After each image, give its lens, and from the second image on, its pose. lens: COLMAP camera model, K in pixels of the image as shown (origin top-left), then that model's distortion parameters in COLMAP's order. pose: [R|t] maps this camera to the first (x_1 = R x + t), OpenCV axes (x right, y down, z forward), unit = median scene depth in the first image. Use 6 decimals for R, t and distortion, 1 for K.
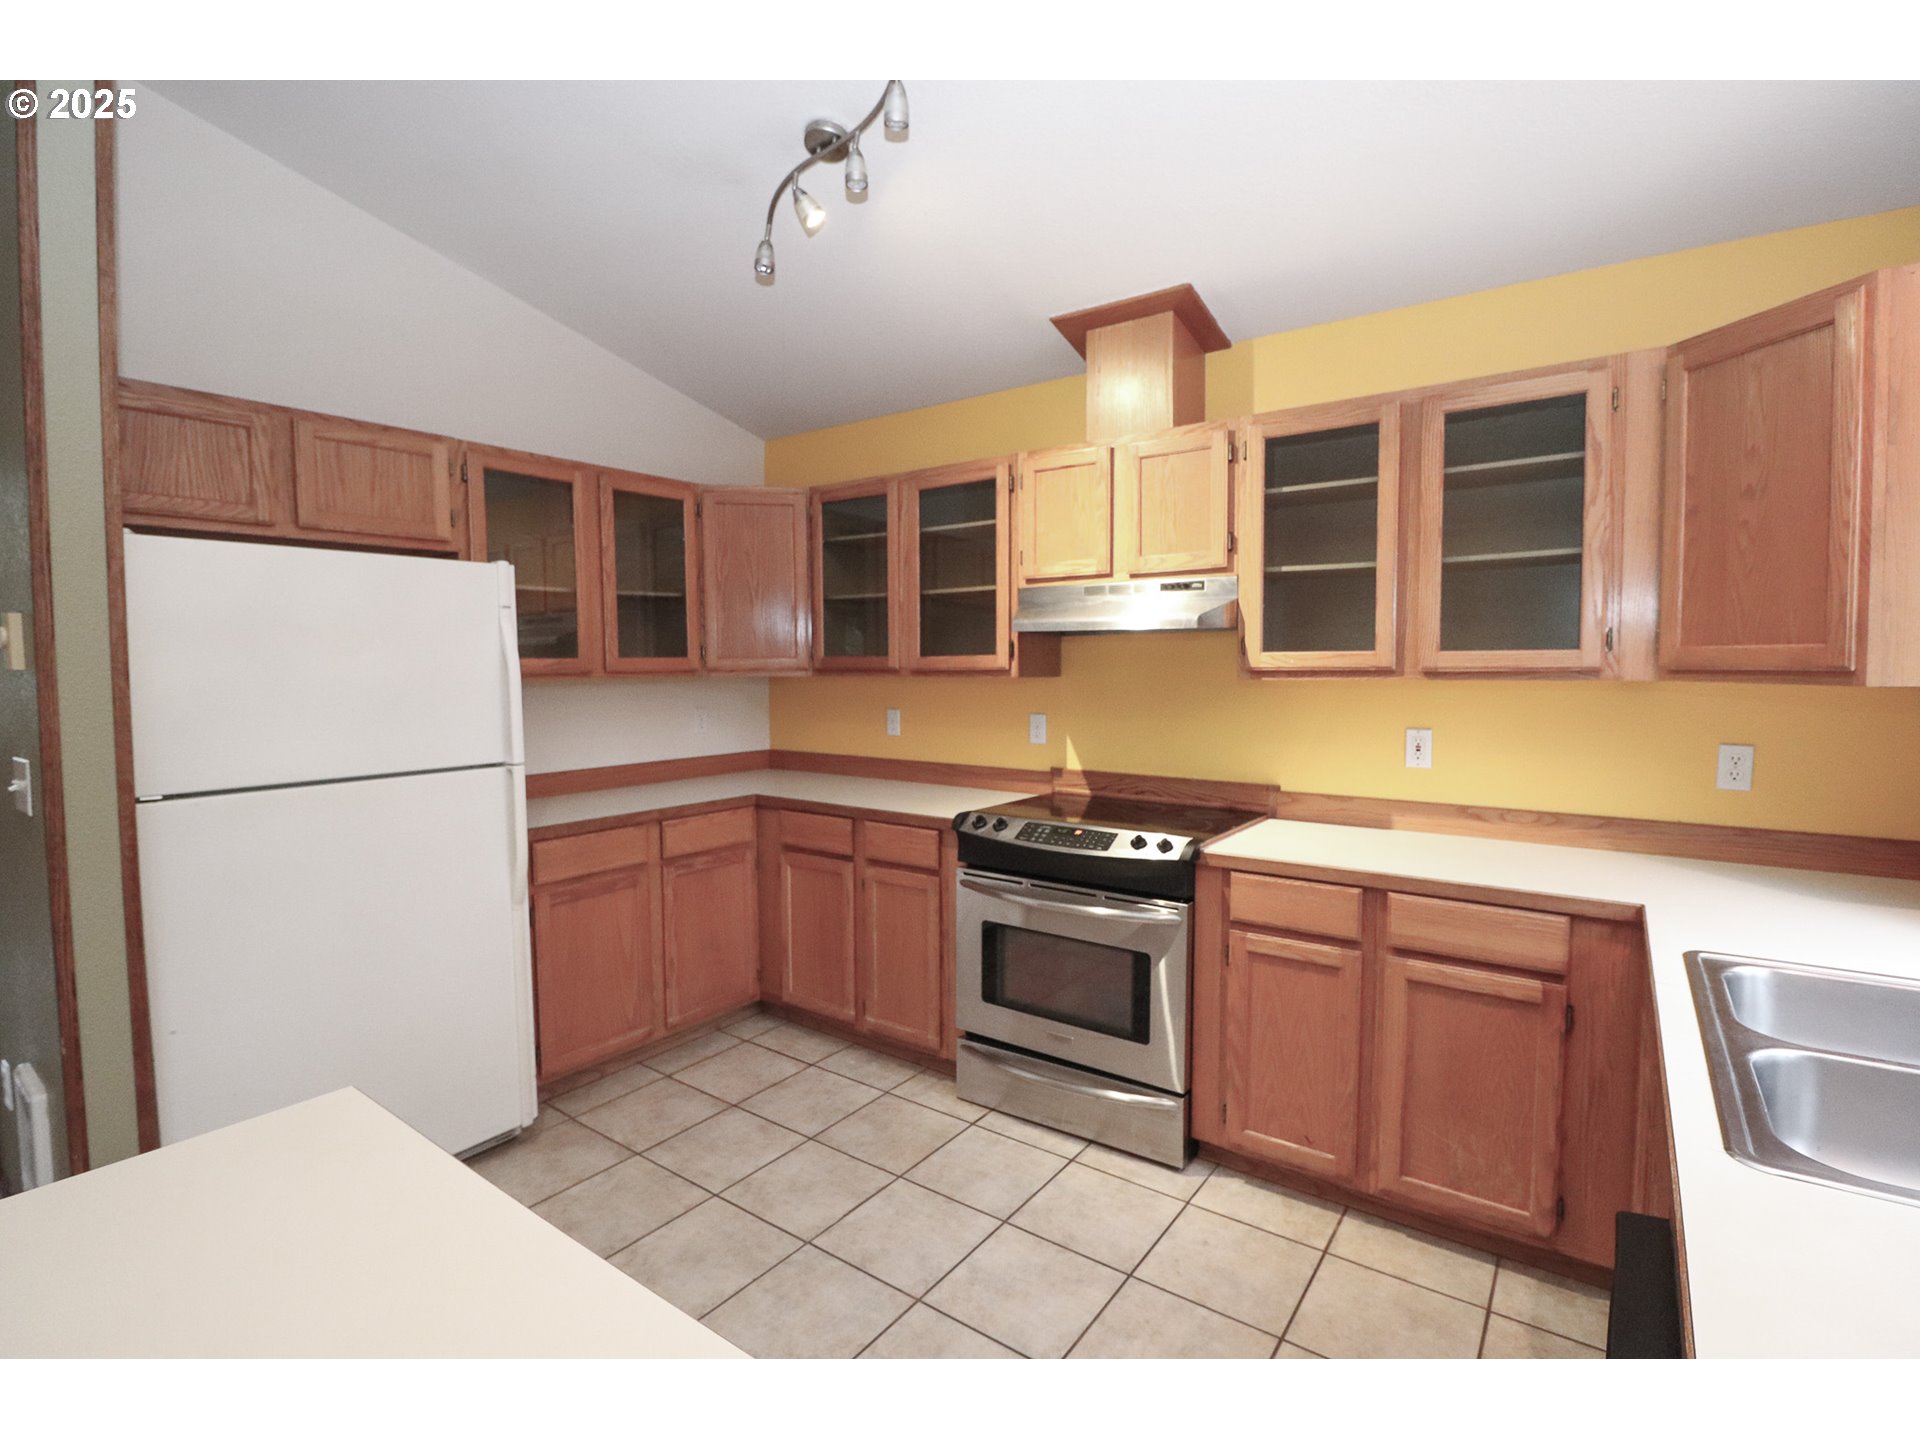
lens RADIAL K [[896.6, 0, 969.8], [0, 896.6, 717.5], [0, 0, 1]] dist [-0.001913, -0.012810]
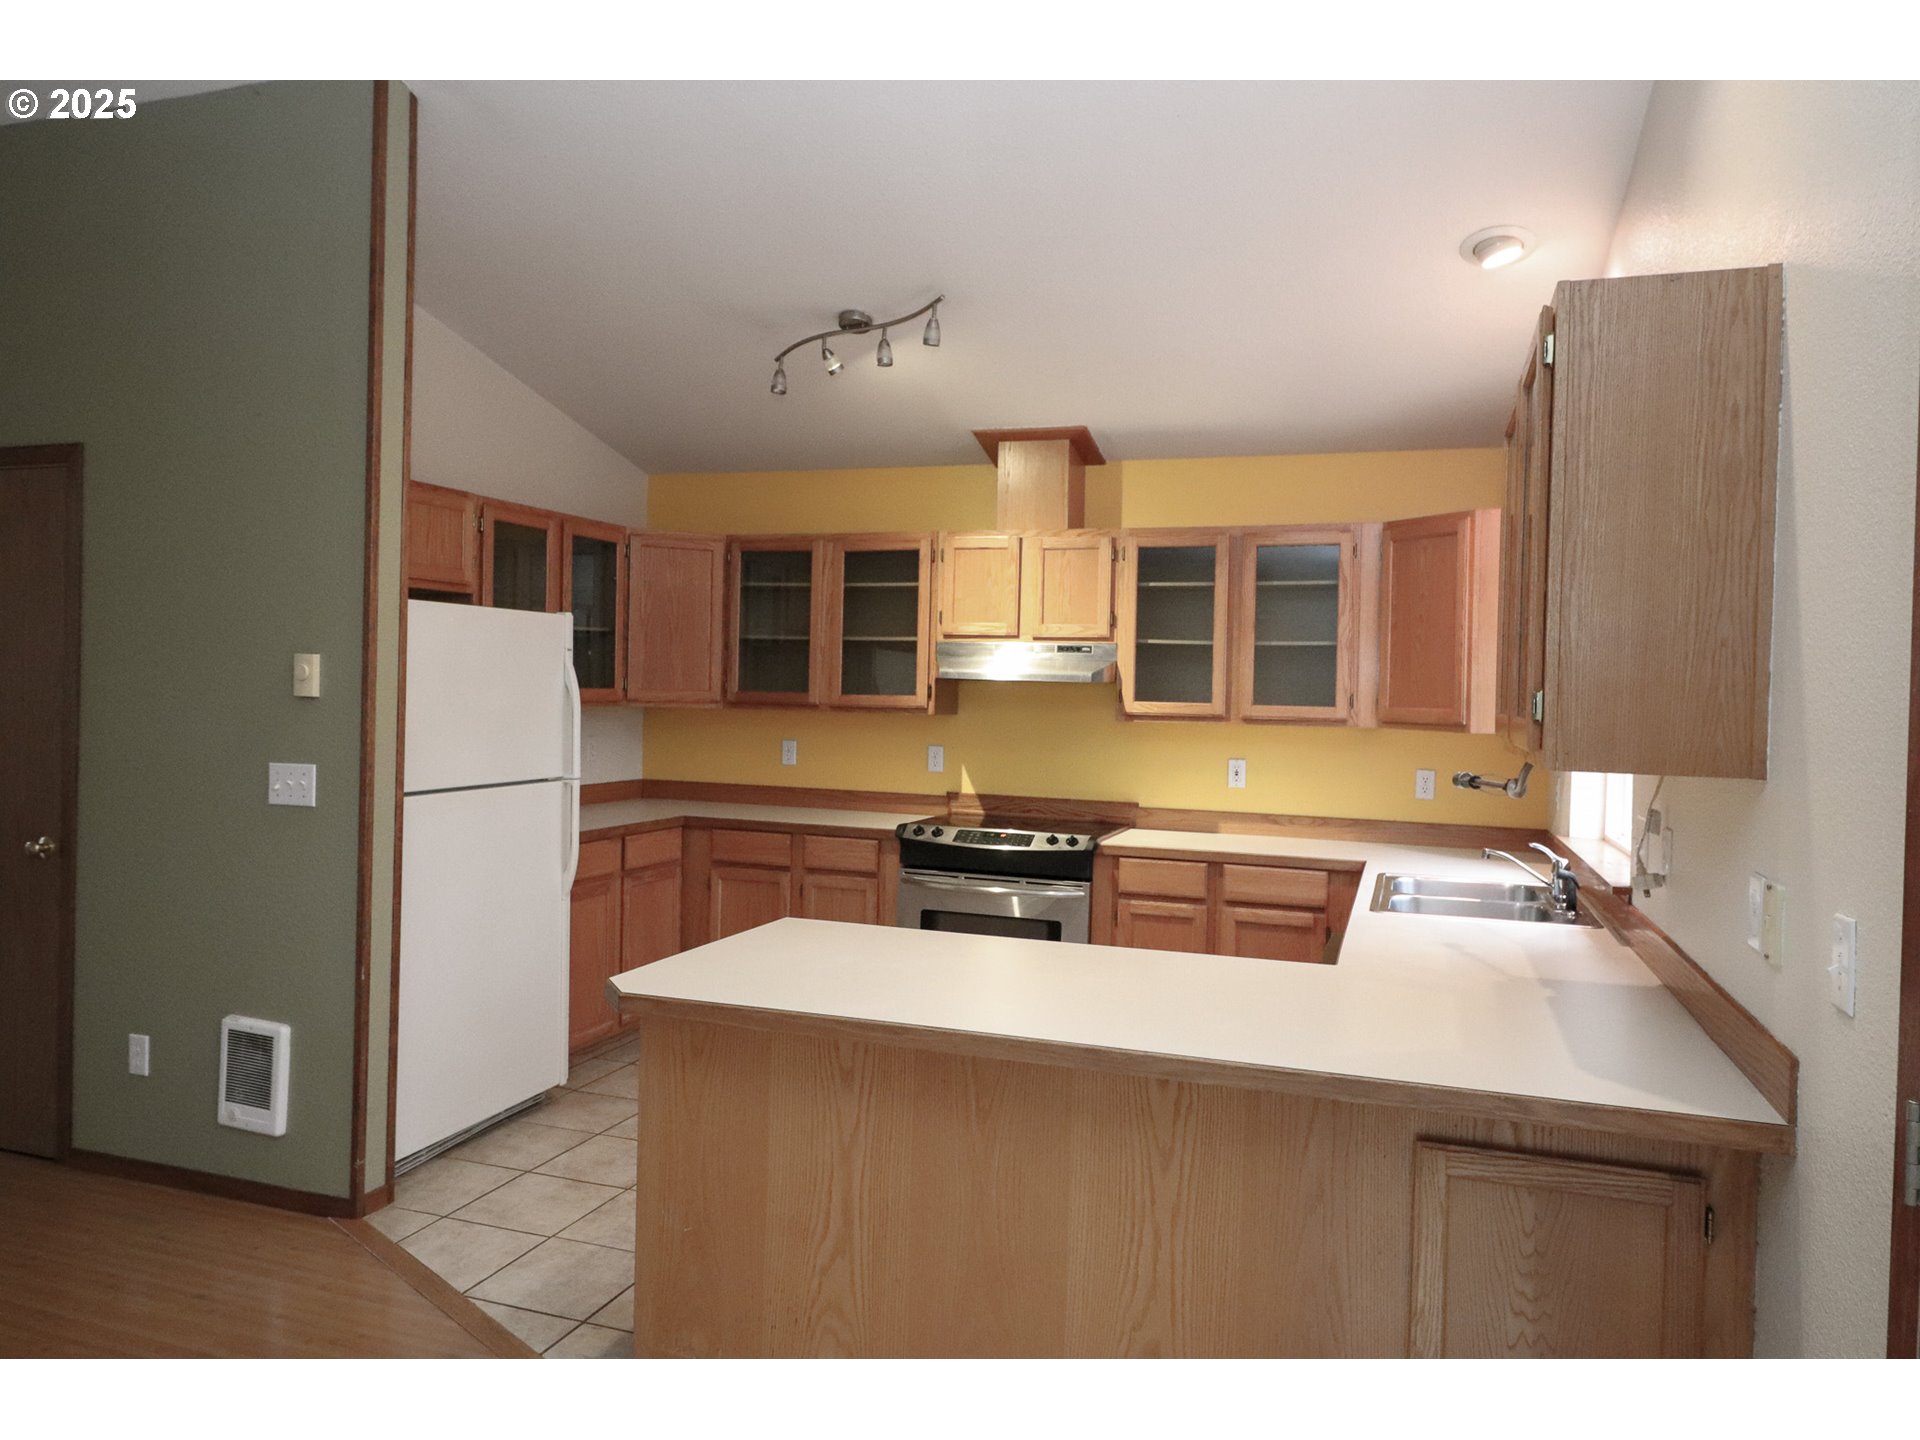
lens RADIAL K [[1276.9, 0, 977.1], [0, 1276.9, 715.3], [0, 0, 1]] dist [0.005748, -0.005887]
pose [[0.956553, 0.022118, 0.290719, -0.474598], [-0.010926, 0.999137, -0.040065, 0.029339], [-0.291354, 0.035148, 0.955969, -0.799776]]
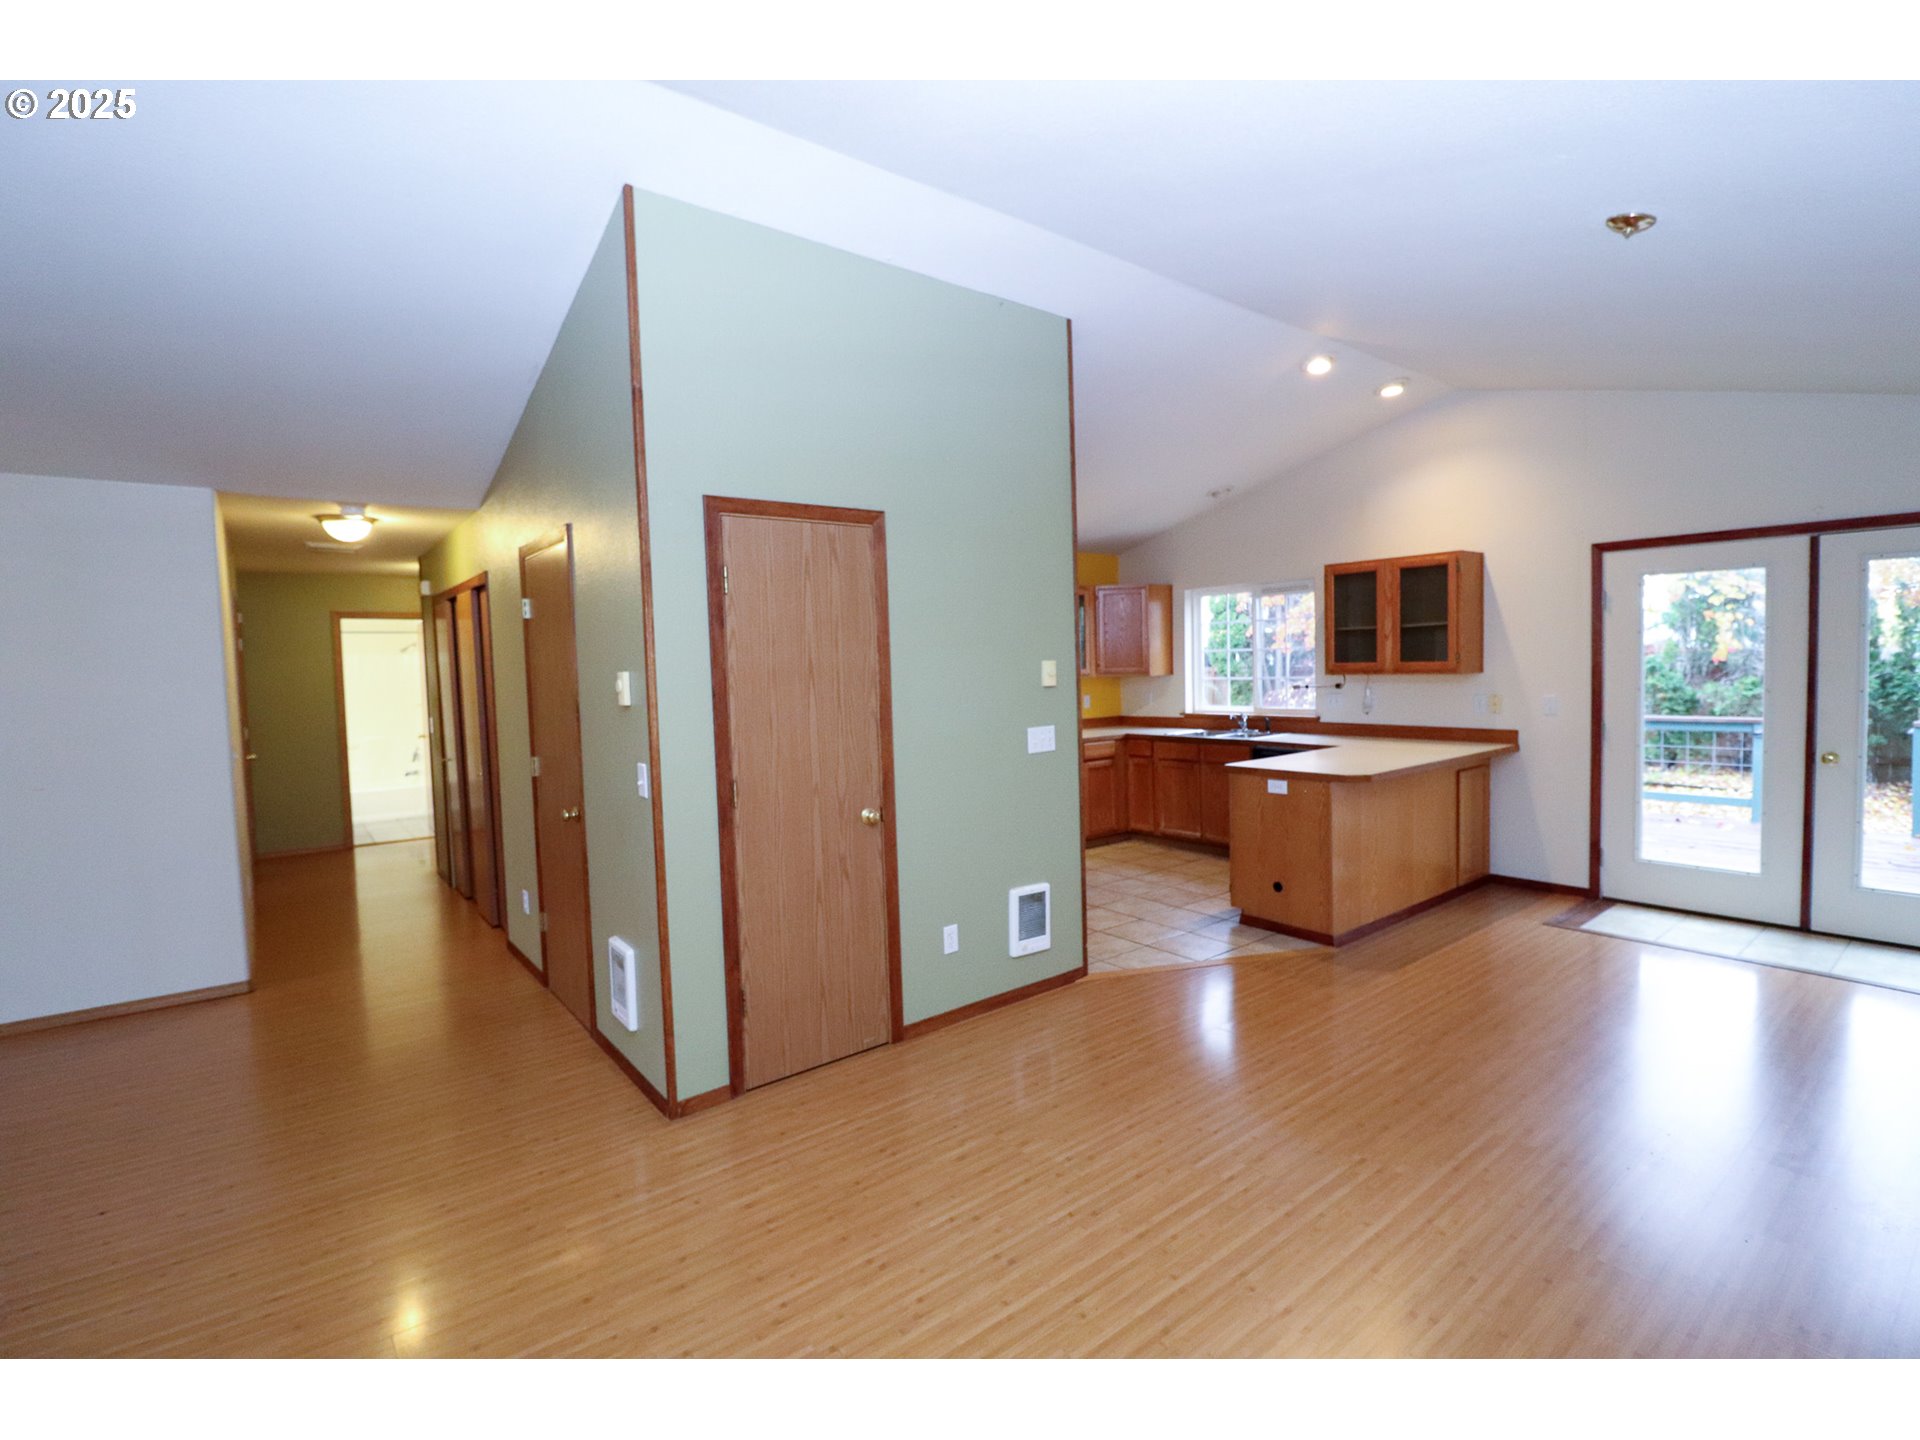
lens RADIAL K [[896.6, 0, 971.9], [0, 896.6, 712.4], [0, 0, 1]] dist [-0.001913, -0.012810]
pose [[0.275159, -0.057894, 0.959654, -2.337526], [0.086246, 0.995647, 0.035337, -0.057586], [-0.957522, 0.073043, 0.278955, 0.393599]]
